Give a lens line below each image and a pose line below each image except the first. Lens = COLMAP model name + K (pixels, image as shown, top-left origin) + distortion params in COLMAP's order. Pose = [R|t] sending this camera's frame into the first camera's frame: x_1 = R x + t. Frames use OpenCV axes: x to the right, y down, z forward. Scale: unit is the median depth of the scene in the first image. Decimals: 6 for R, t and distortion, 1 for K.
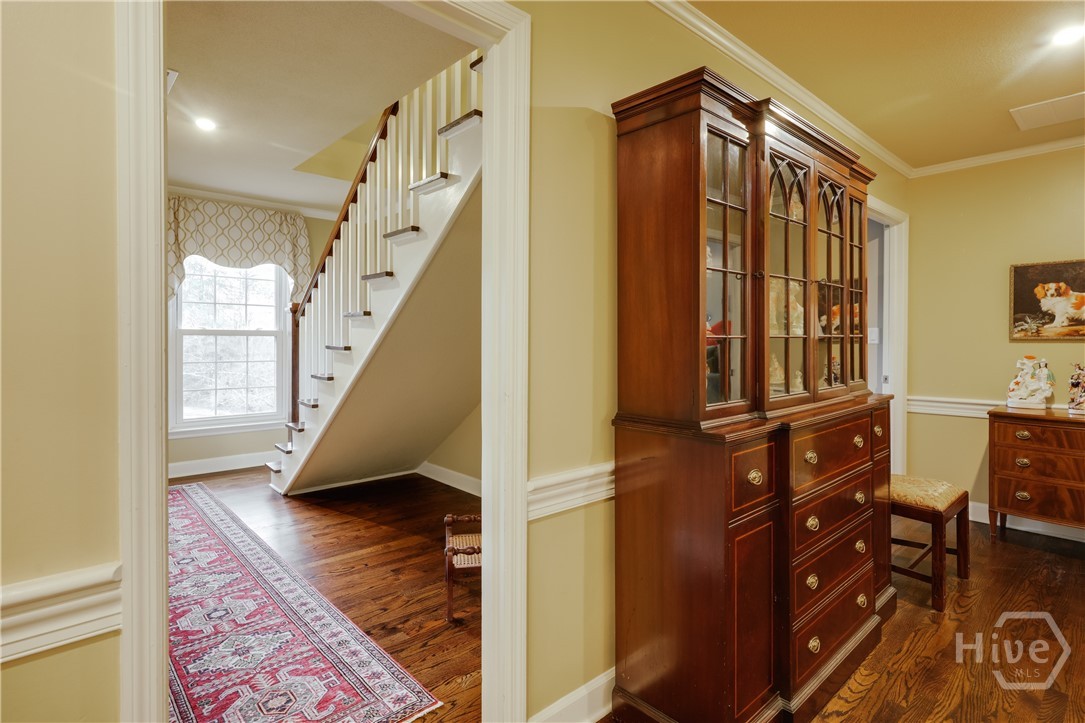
lens RADIAL K [[554.1, 0, 574.4], [0, 554.1, 335.0], [0, 0, 1]] dist [-0.006998, -0.000831]
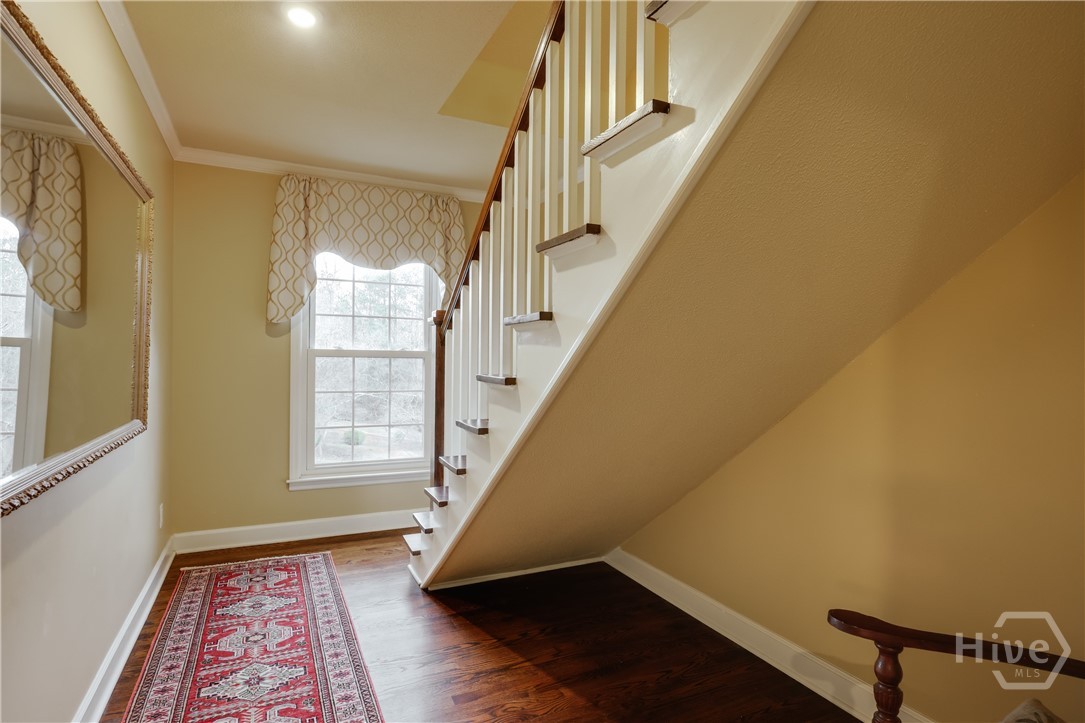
lens RADIAL K [[554.1, 0, 542.8], [0, 554.1, 358.2], [0, 0, 1]] dist [-0.006998, -0.000831]
pose [[0.944498, 0.007083, -0.328440, -0.157695], [-0.007192, 0.999974, 0.000882, -0.000451], [0.328438, 0.001529, 0.944524, 0.389406]]
